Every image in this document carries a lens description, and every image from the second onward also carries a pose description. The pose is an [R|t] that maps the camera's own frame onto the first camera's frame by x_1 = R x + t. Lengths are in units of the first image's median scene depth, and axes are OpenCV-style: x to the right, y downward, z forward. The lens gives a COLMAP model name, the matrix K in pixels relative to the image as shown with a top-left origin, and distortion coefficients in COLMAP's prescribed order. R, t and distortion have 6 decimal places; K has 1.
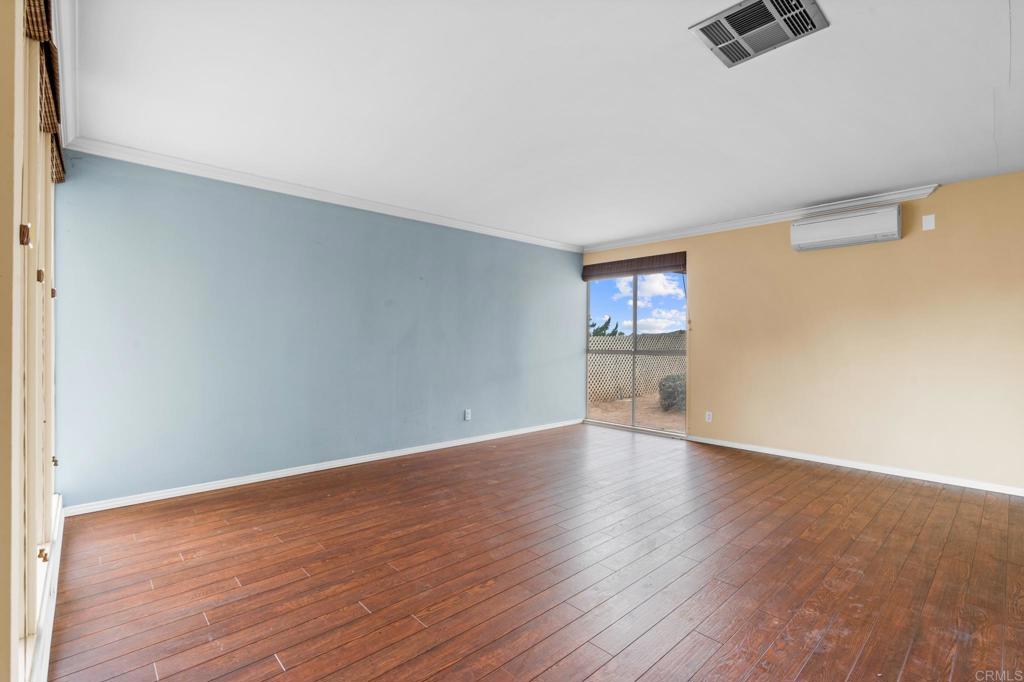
lens RADIAL K [[473.1, 0, 513.6], [0, 473.1, 341.8], [0, 0, 1]] dist [-0.004261, 0.001016]
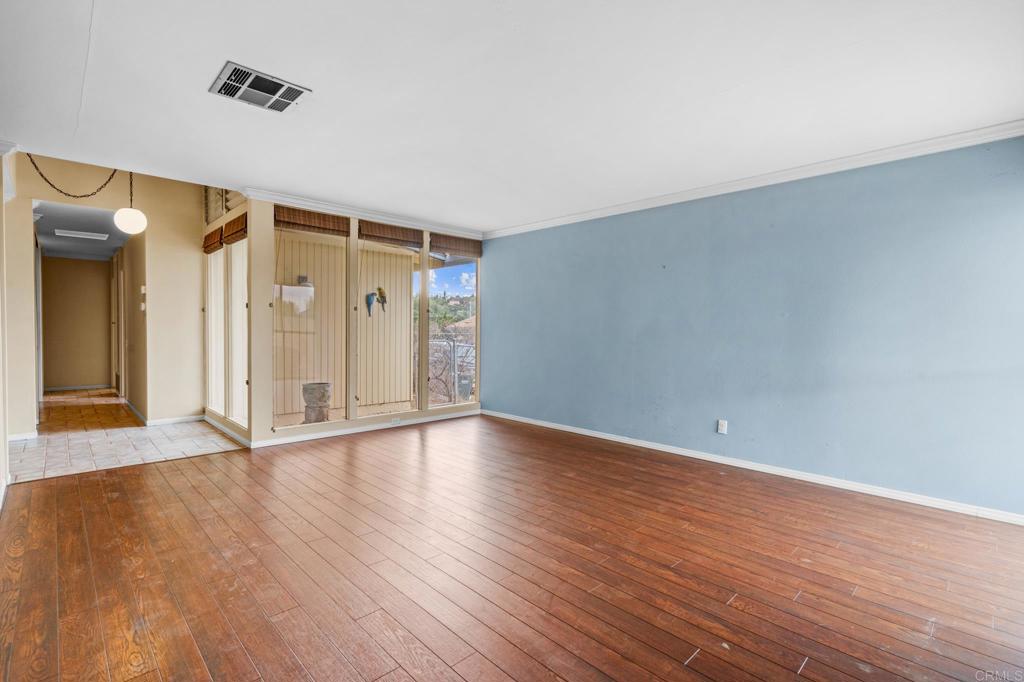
lens RADIAL K [[473.1, 0, 513.1], [0, 473.1, 337.3], [0, 0, 1]] dist [-0.004261, 0.001016]
pose [[0.018186, 0.008689, -0.999797, 1.878973], [-0.010846, 0.999905, 0.008492, -0.003015], [0.999776, 0.010690, 0.018278, 1.689724]]
